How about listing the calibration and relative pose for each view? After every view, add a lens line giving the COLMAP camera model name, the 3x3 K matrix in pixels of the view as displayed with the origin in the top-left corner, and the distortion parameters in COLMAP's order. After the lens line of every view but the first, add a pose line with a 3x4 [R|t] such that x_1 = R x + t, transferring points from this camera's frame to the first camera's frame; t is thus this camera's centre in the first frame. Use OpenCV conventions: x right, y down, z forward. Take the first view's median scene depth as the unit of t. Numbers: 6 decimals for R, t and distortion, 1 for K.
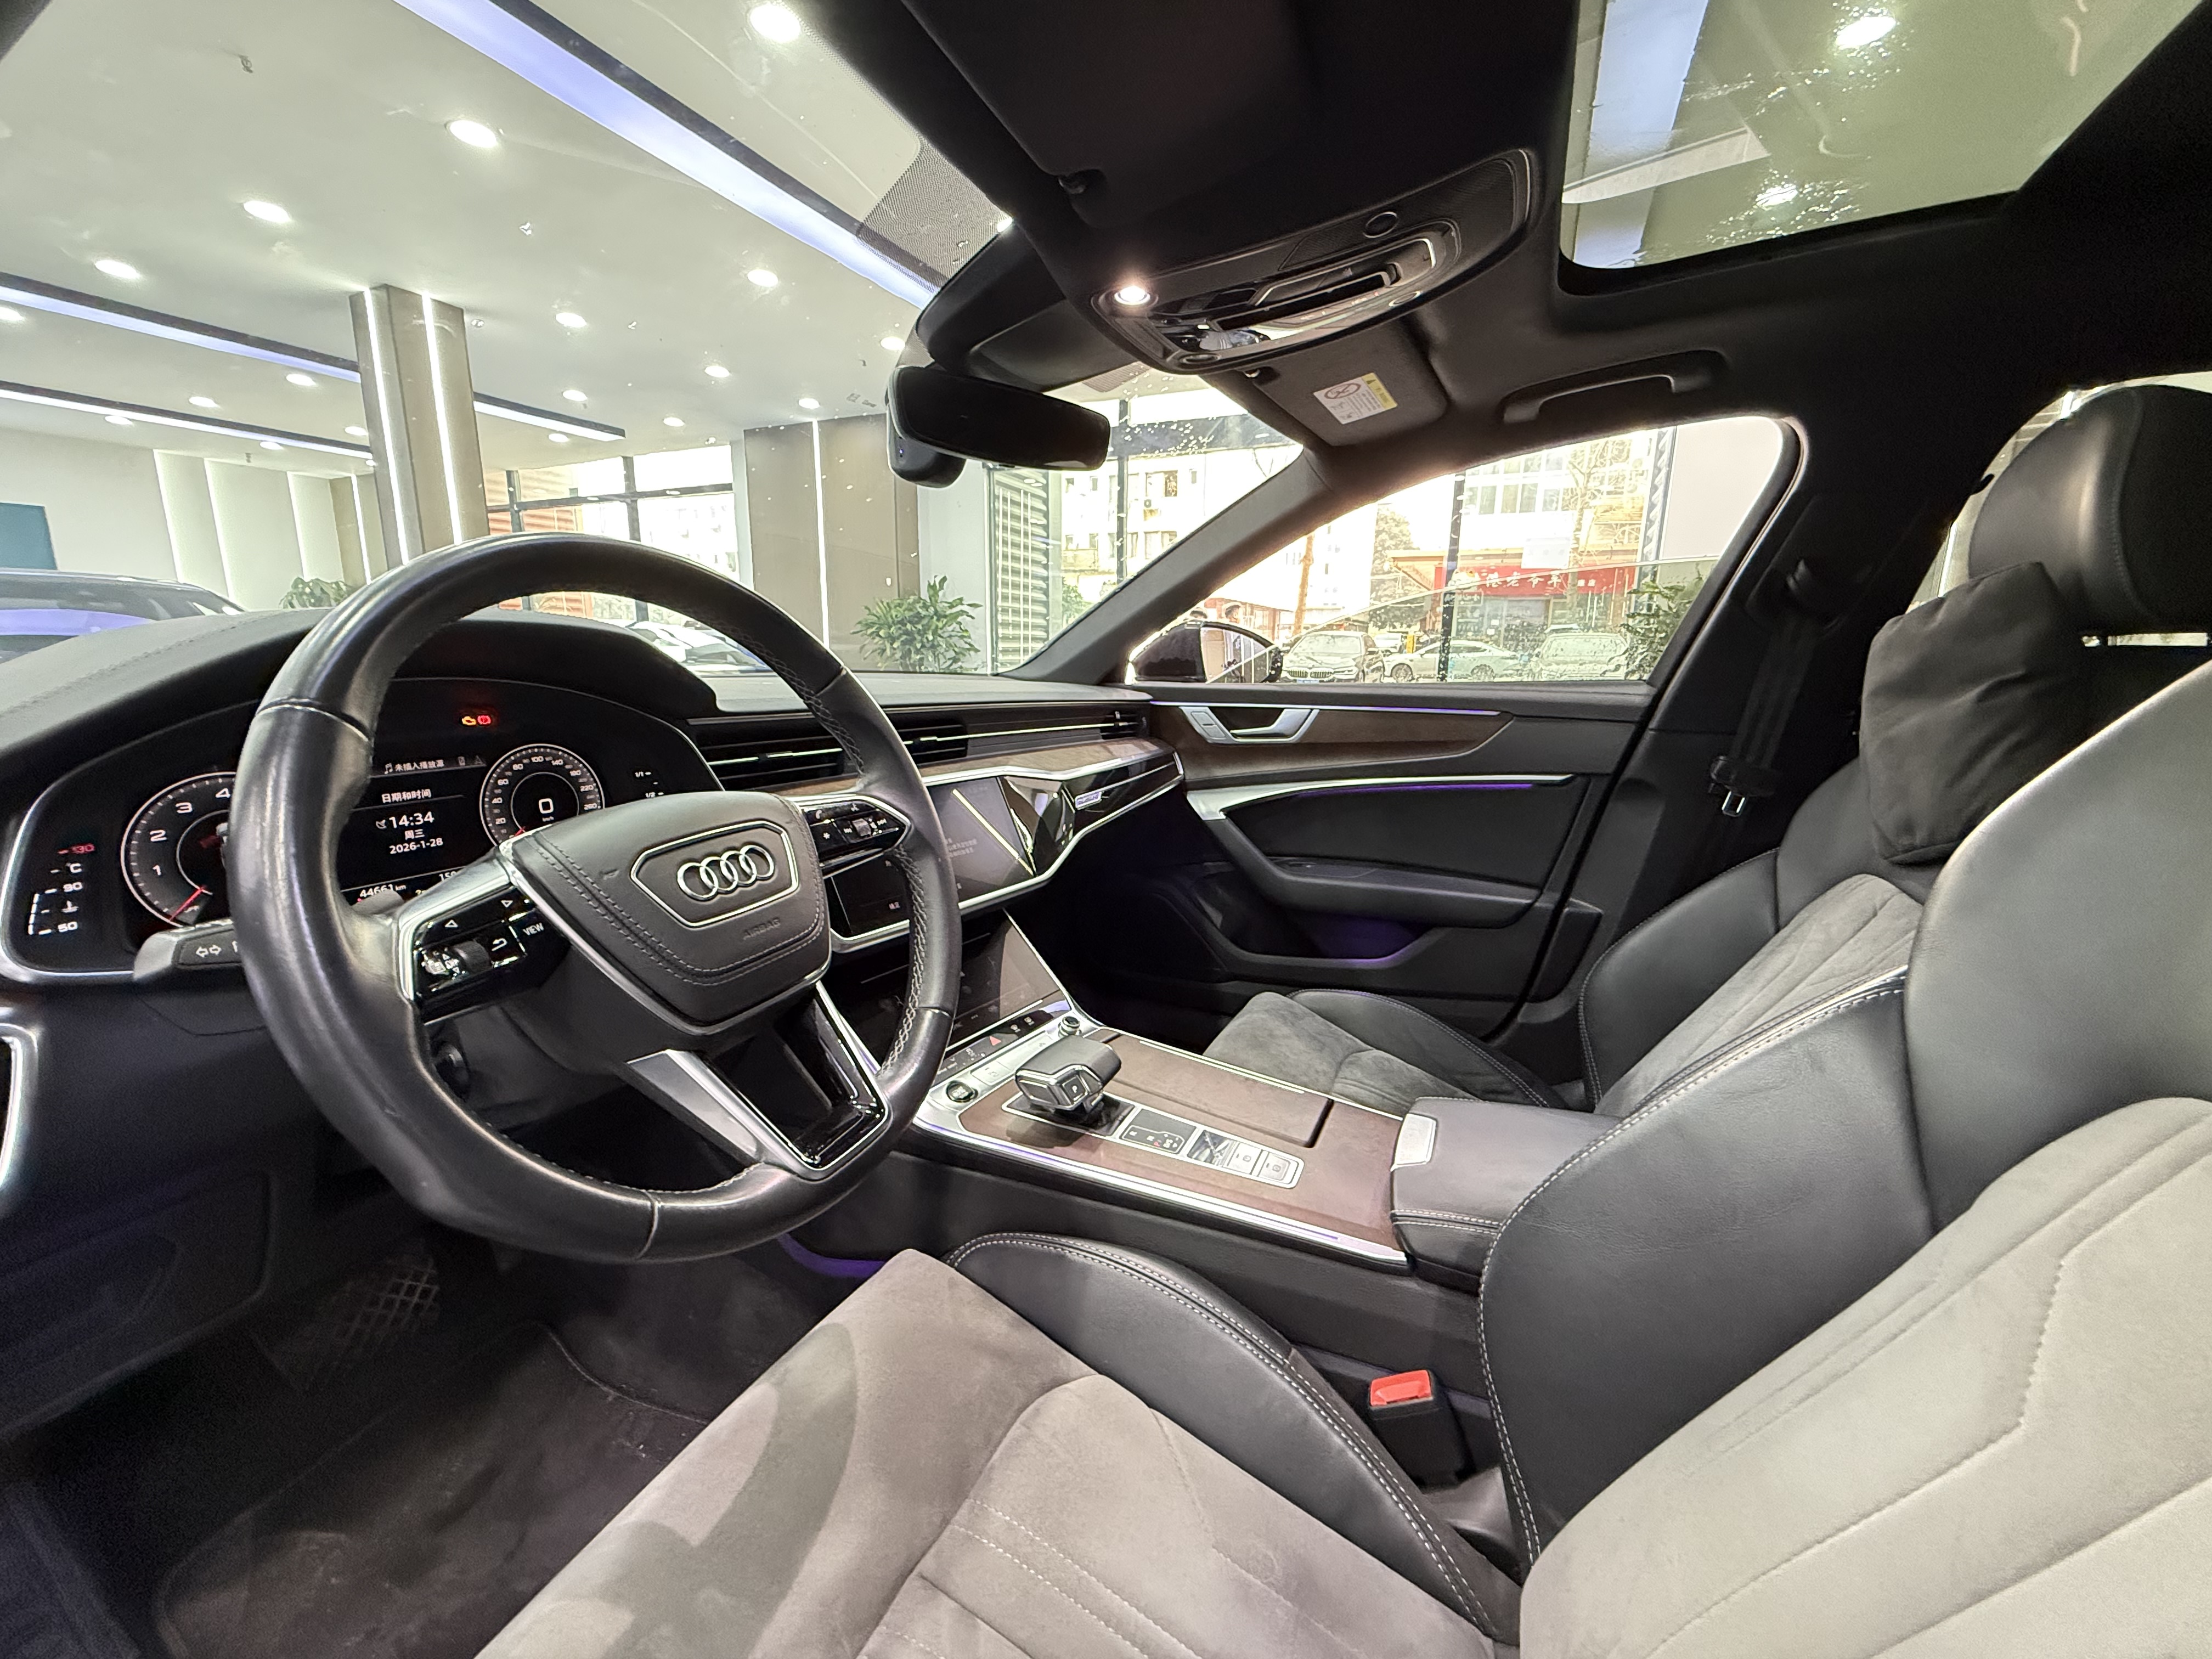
lens RADIAL K [[872.6, 0, 1087.2], [0, 872.6, 825.0], [0, 0, 1]] dist [0.000337, -0.000323]
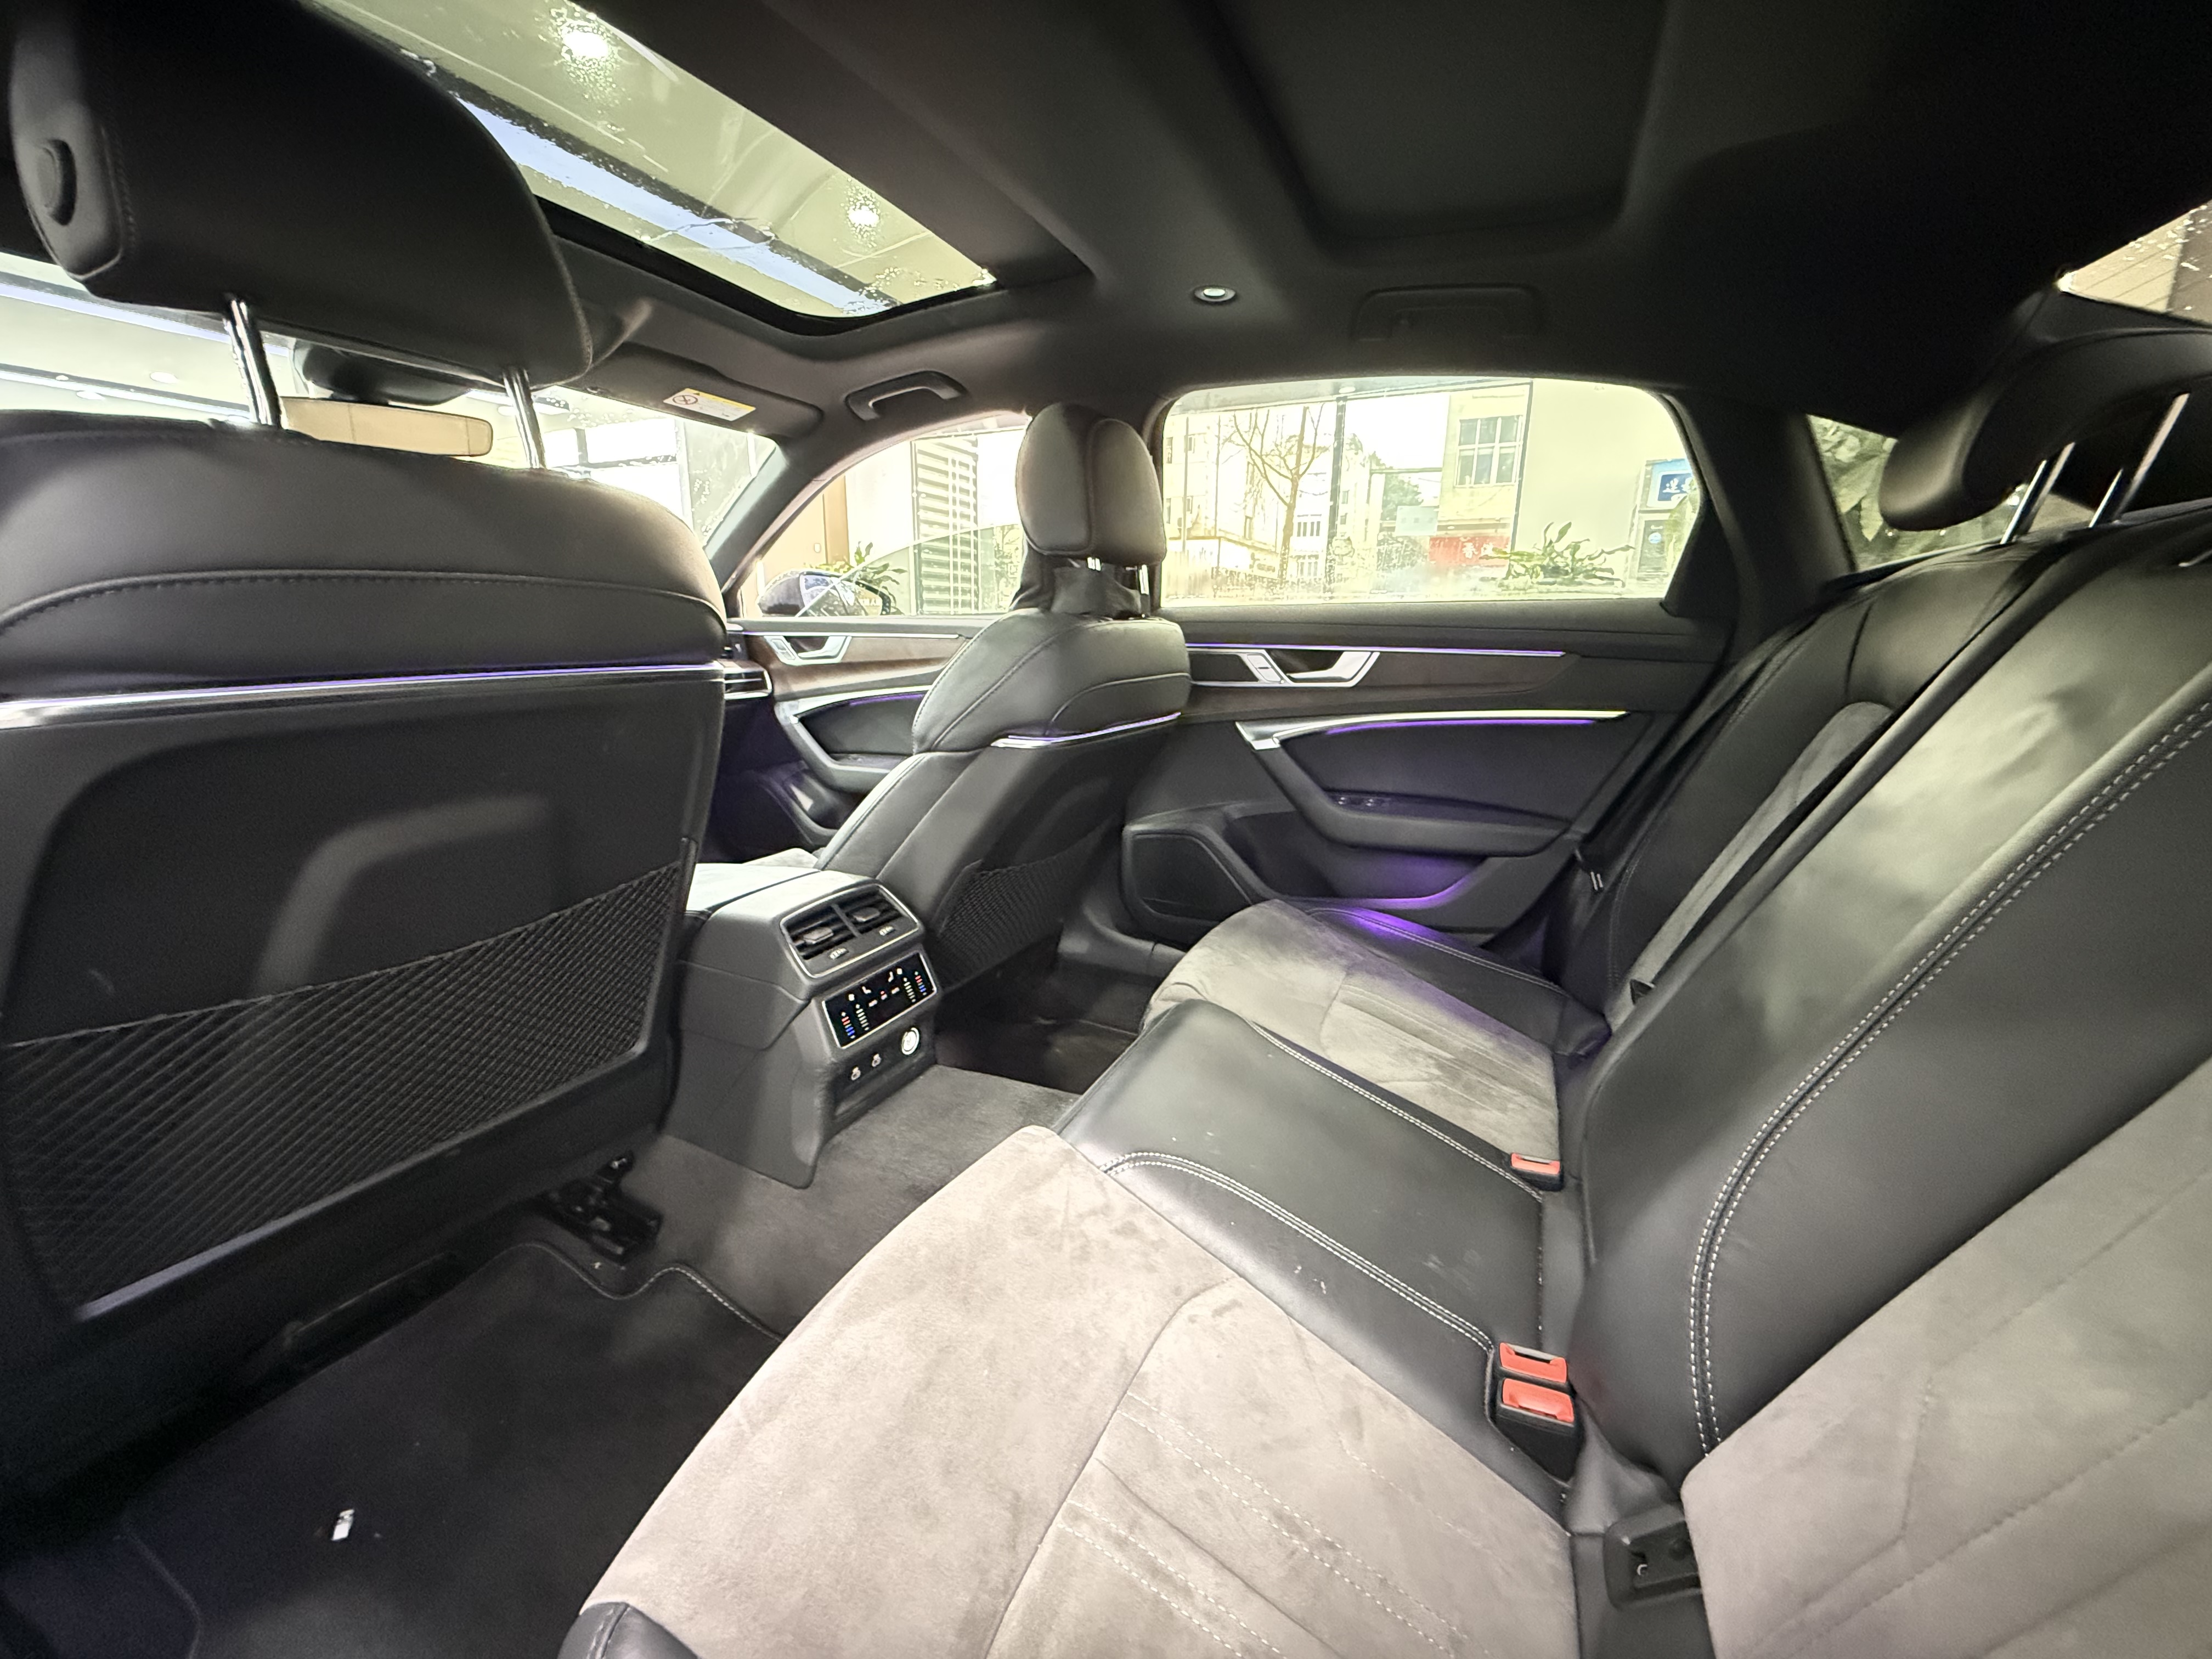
lens RADIAL K [[872.6, 0, 1105.5], [0, 872.6, 832.6], [0, 0, 1]] dist [0.000337, -0.000323]
pose [[0.996772, -0.013447, -0.079152, 0.239500], [0.018408, 0.997889, 0.062287, 0.027390], [0.078148, -0.063543, 0.994915, -0.084851]]
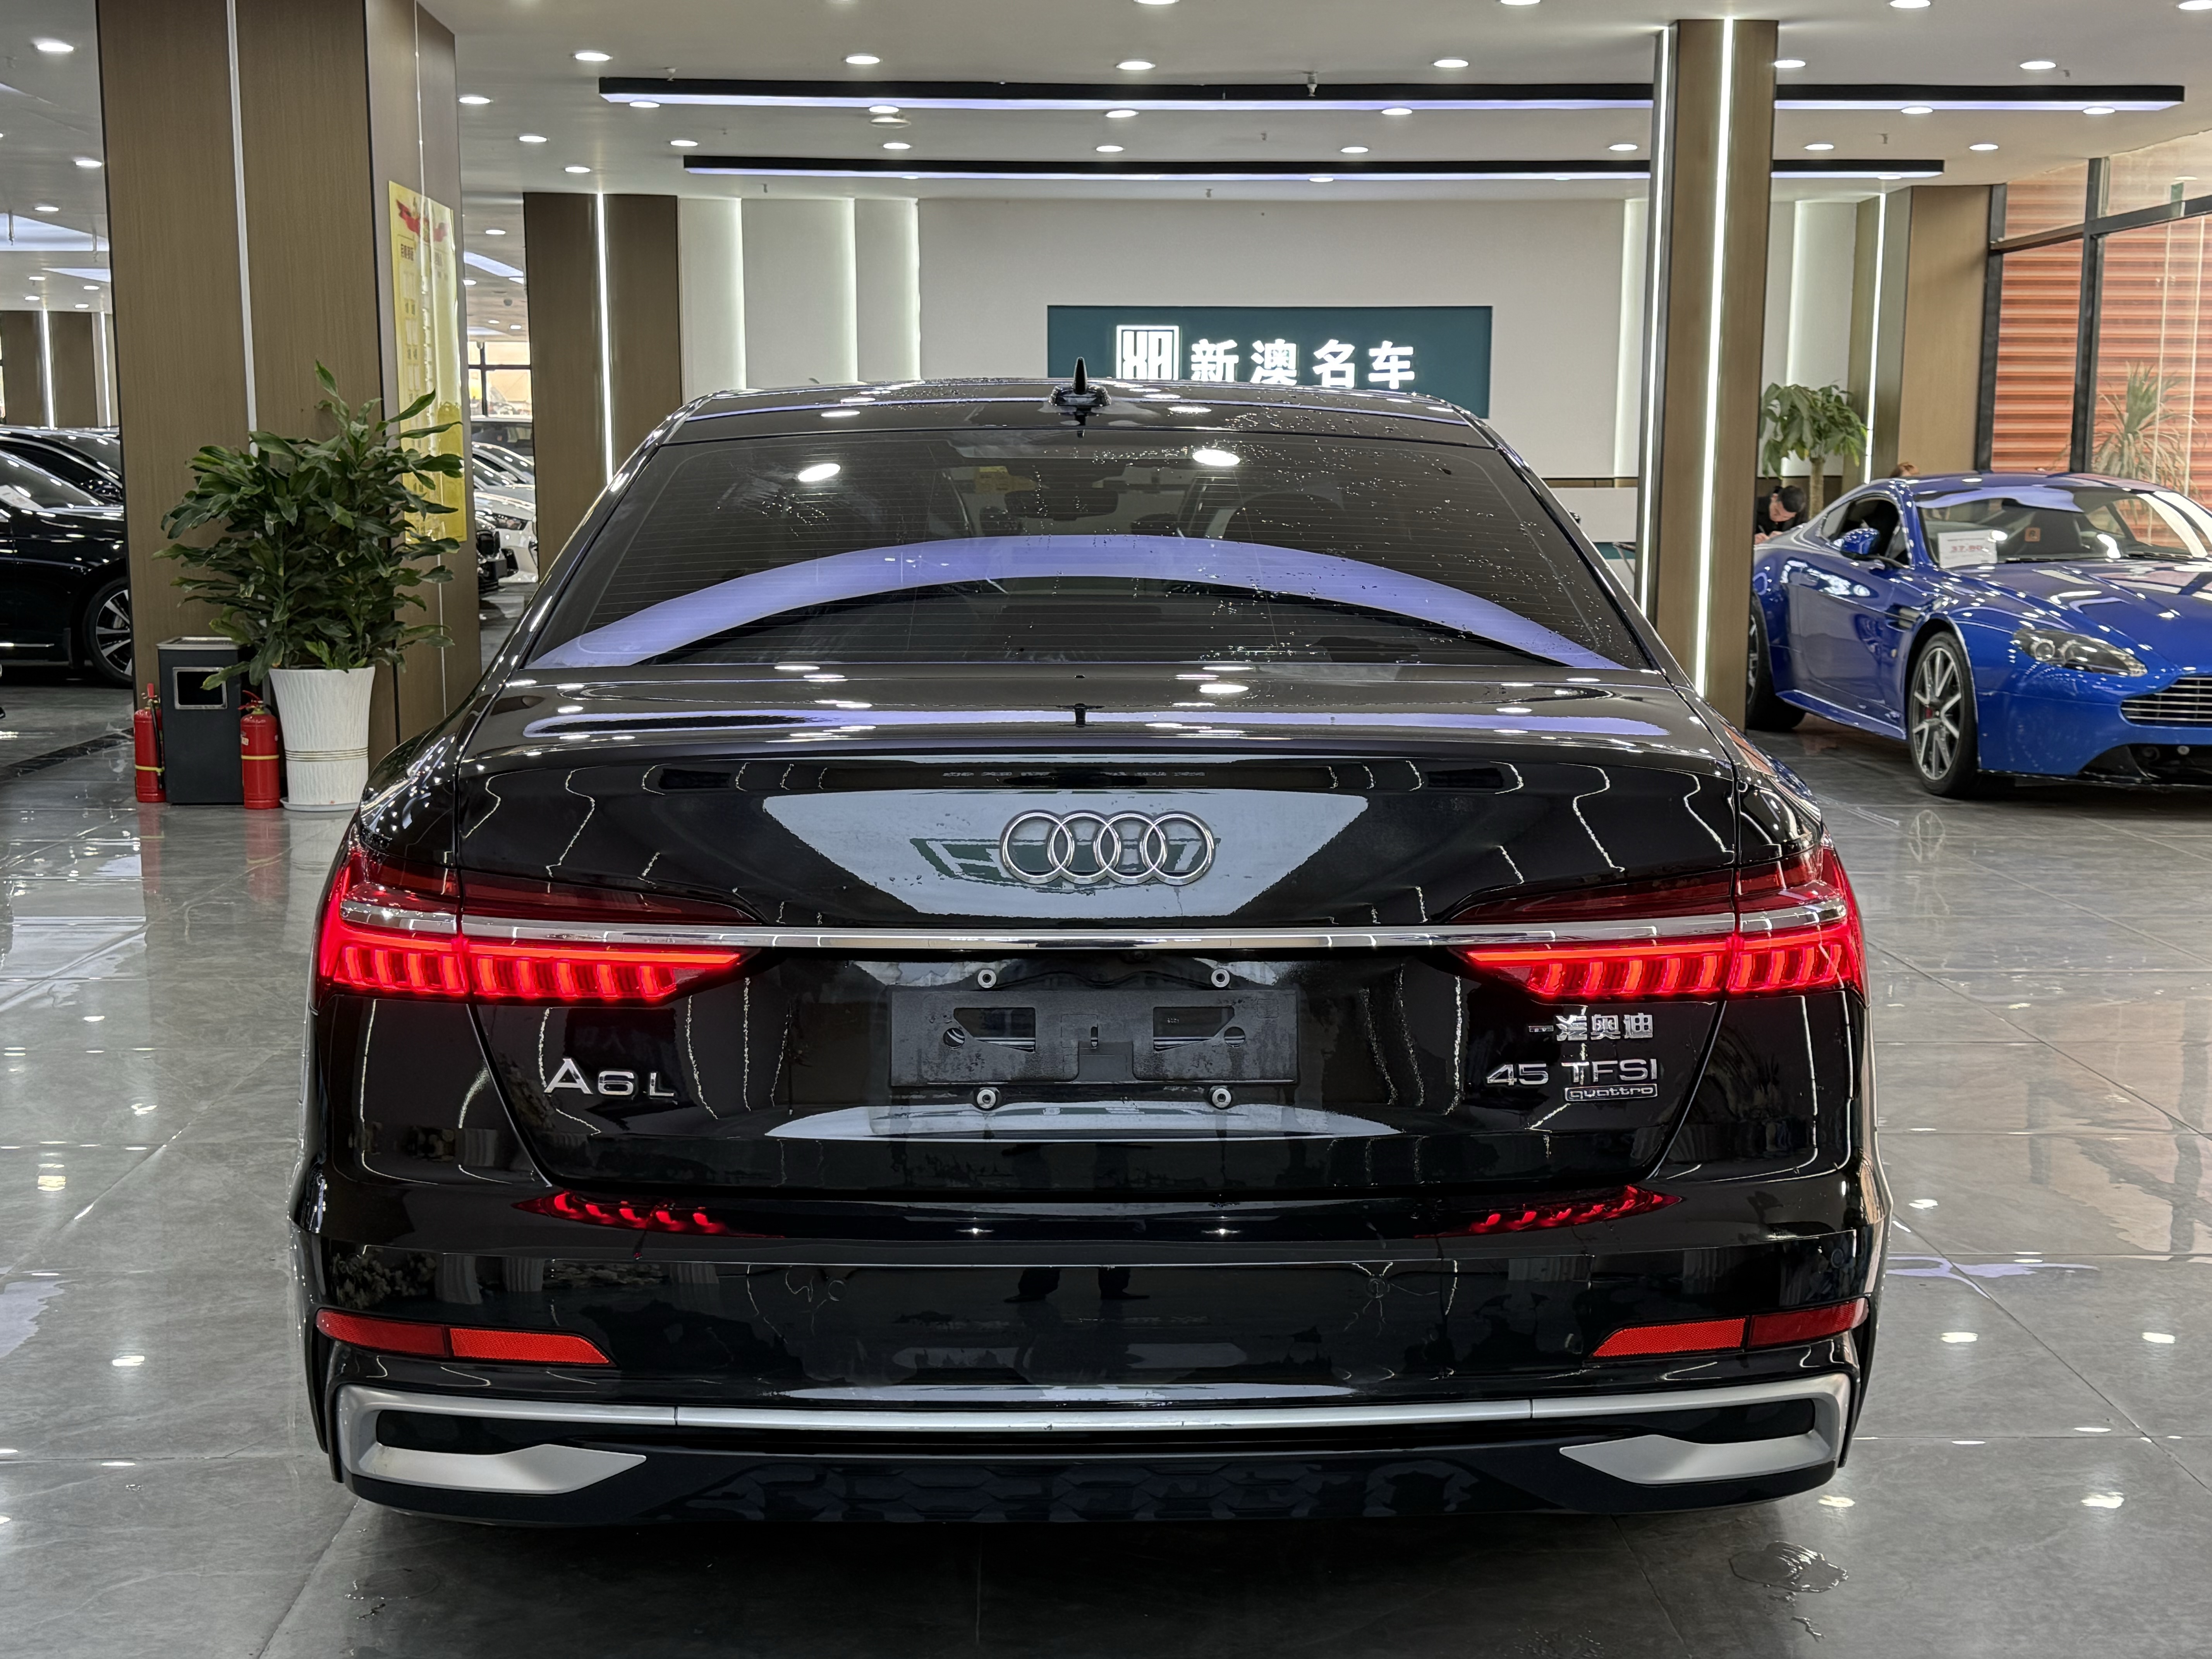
lens RADIAL K [[2574.4, 0, 1123.4], [0, 2574.4, 841.8], [0, 0, 1]] dist [0.057856, 0.000000]
pose [[0.461969, 0.119172, -0.878853, 1.152180], [-0.170290, 0.984412, 0.043973, 0.030091], [0.870394, 0.129346, 0.475062, -0.386304]]
